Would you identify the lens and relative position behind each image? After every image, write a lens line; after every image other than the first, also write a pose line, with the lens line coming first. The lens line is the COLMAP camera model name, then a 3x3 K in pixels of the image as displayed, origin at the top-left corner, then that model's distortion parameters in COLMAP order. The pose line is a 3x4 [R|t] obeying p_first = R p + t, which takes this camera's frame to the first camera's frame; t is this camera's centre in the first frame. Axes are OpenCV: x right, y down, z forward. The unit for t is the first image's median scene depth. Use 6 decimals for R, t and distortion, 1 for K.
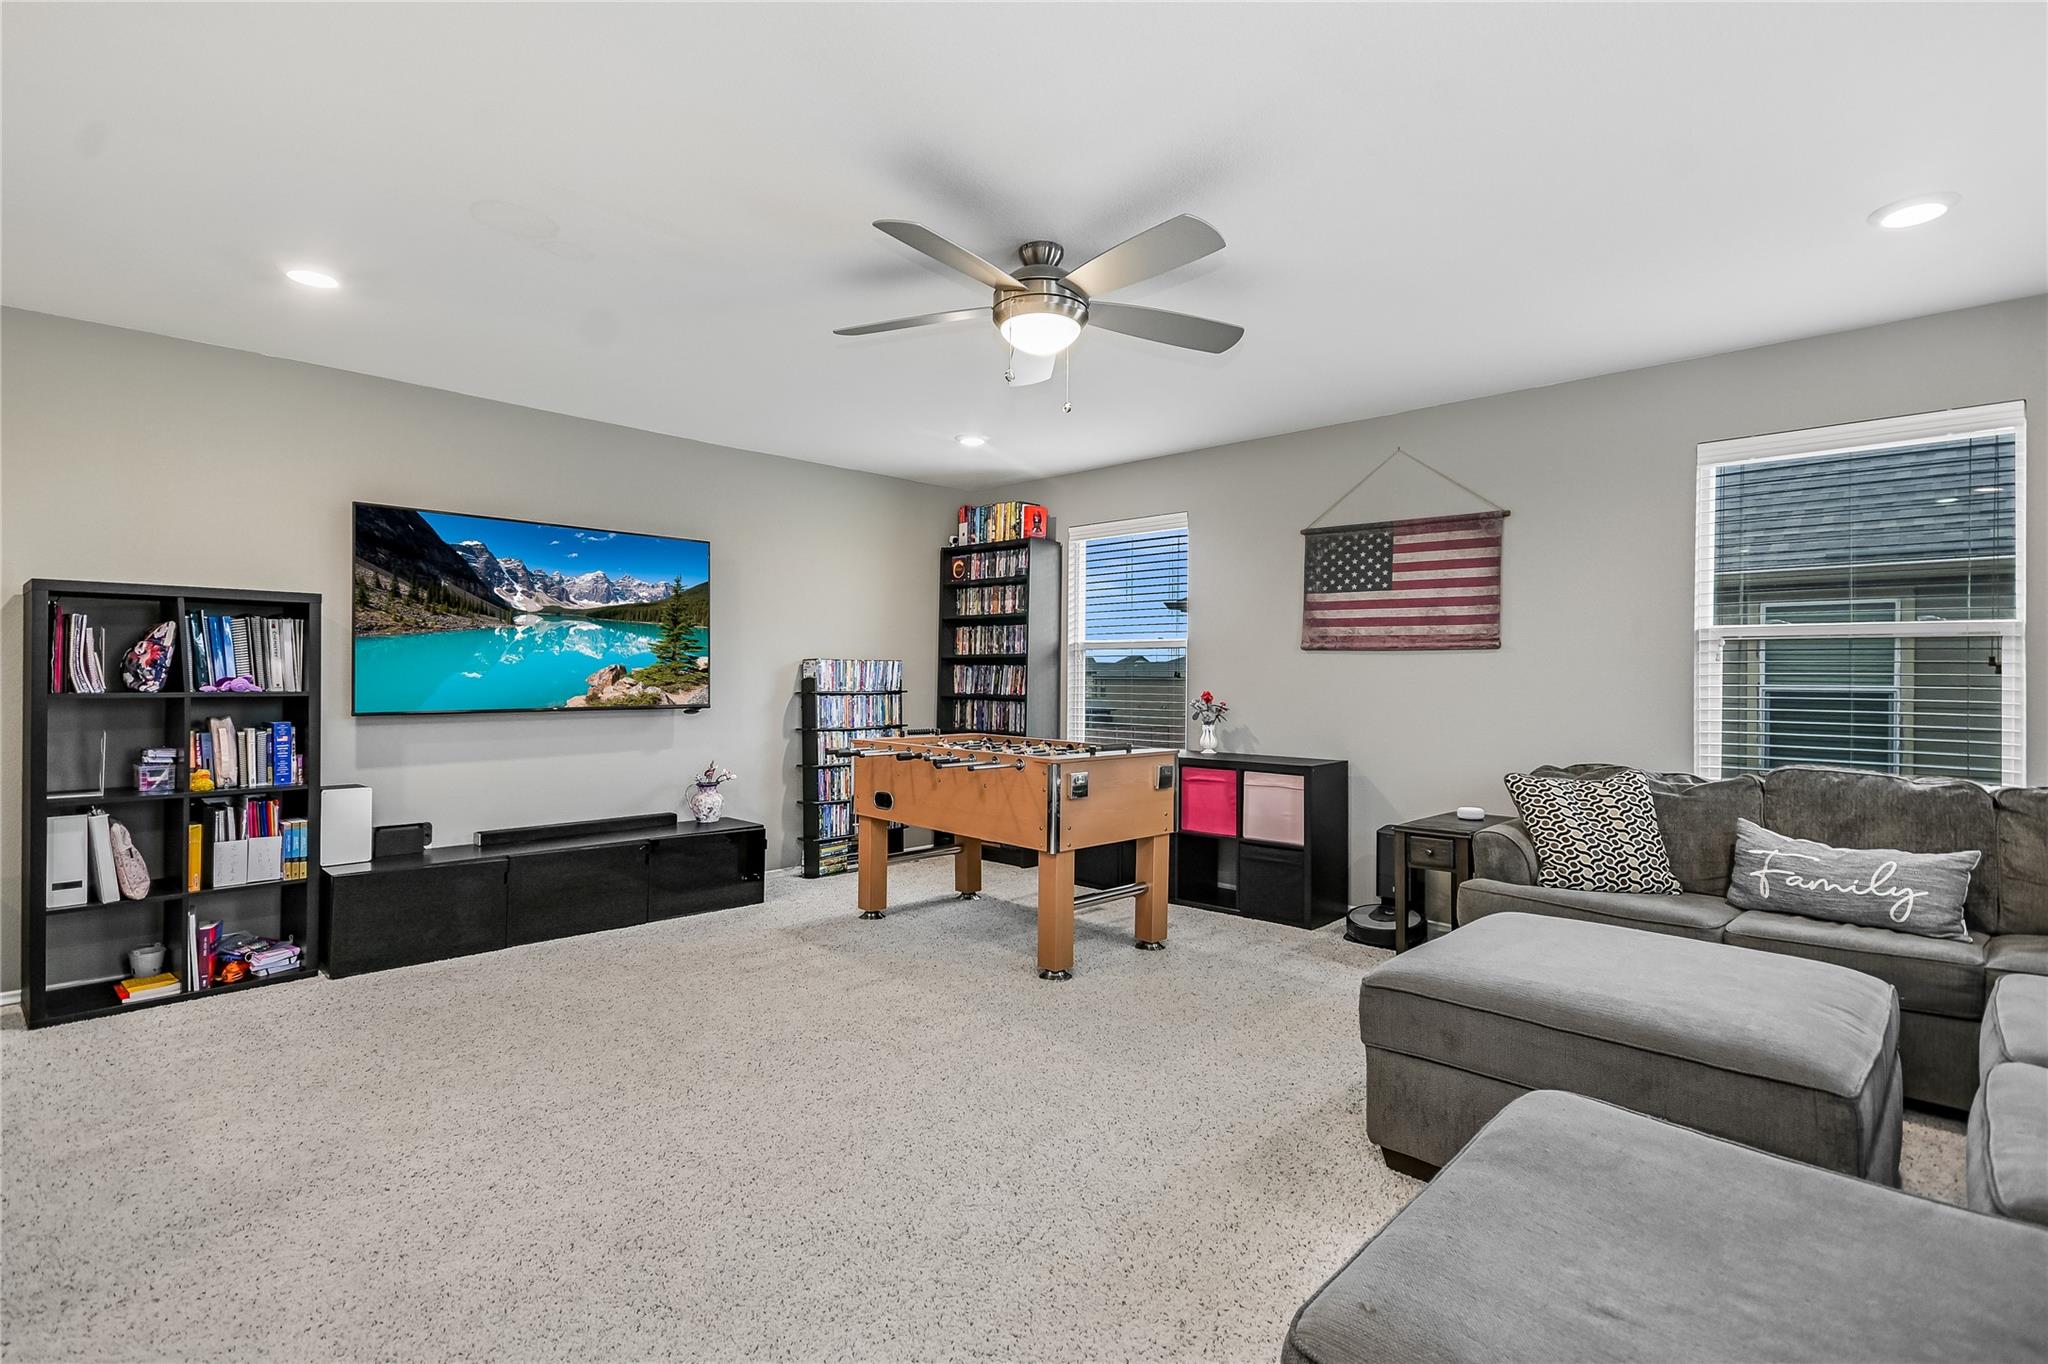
lens RADIAL K [[947.0, 0, 1026.9], [0, 947.0, 672.1], [0, 0, 1]] dist [0.003596, 0.000188]
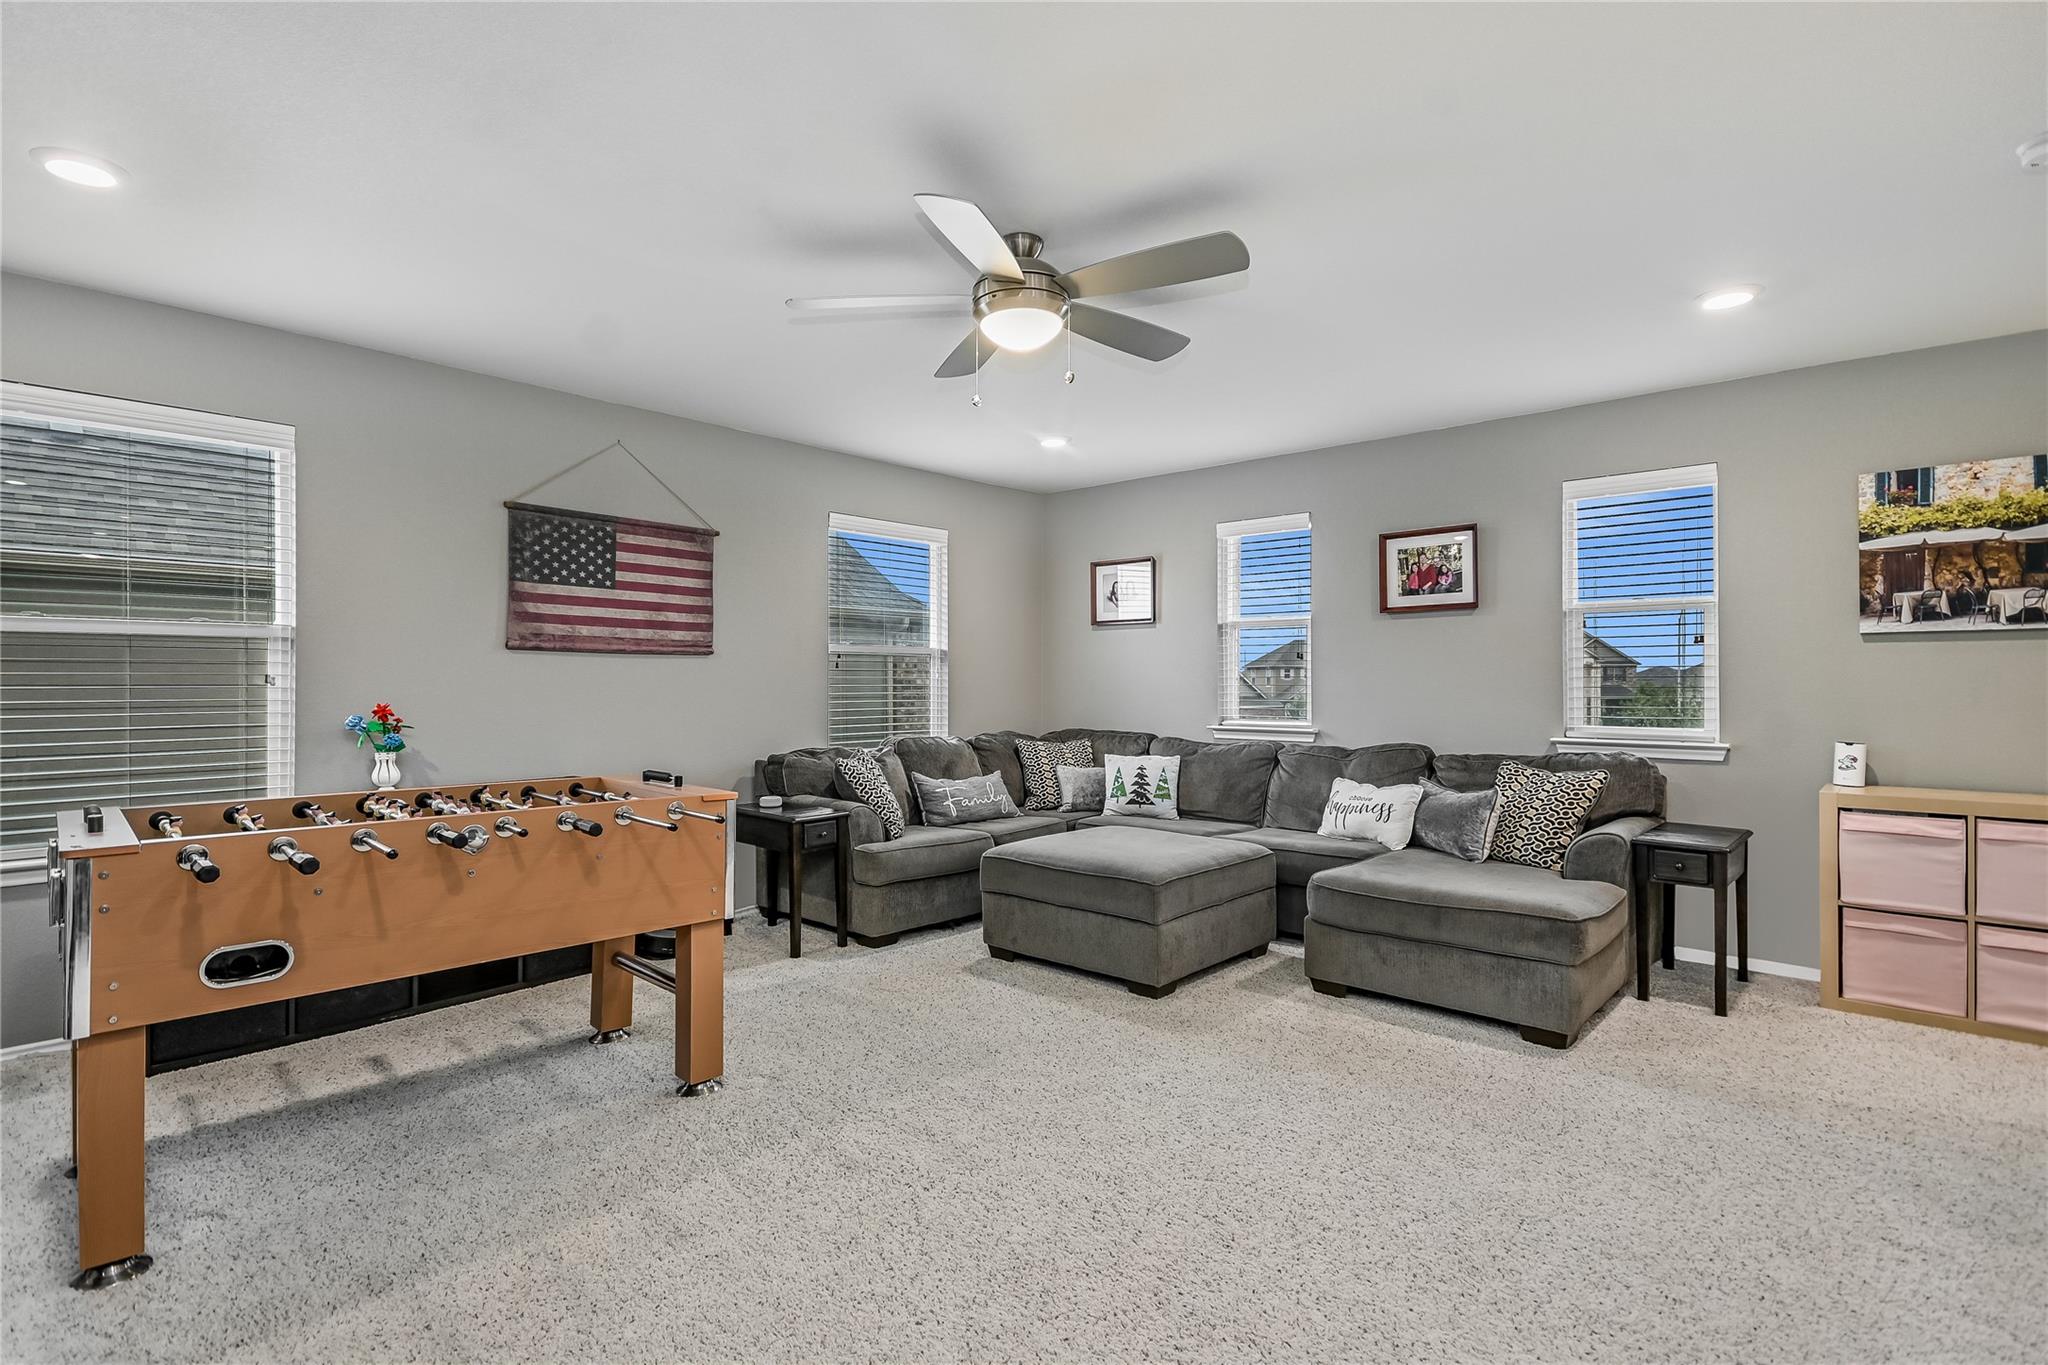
lens RADIAL K [[972.0, 0, 1017.3], [0, 972.0, 673.7], [0, 0, 1]] dist [0.004313, 0.000420]
pose [[-0.006980, -0.001350, 0.999975, -0.584299], [-0.003971, 0.999991, 0.001322, -0.005257], [-0.999968, -0.003962, -0.006985, 0.601255]]
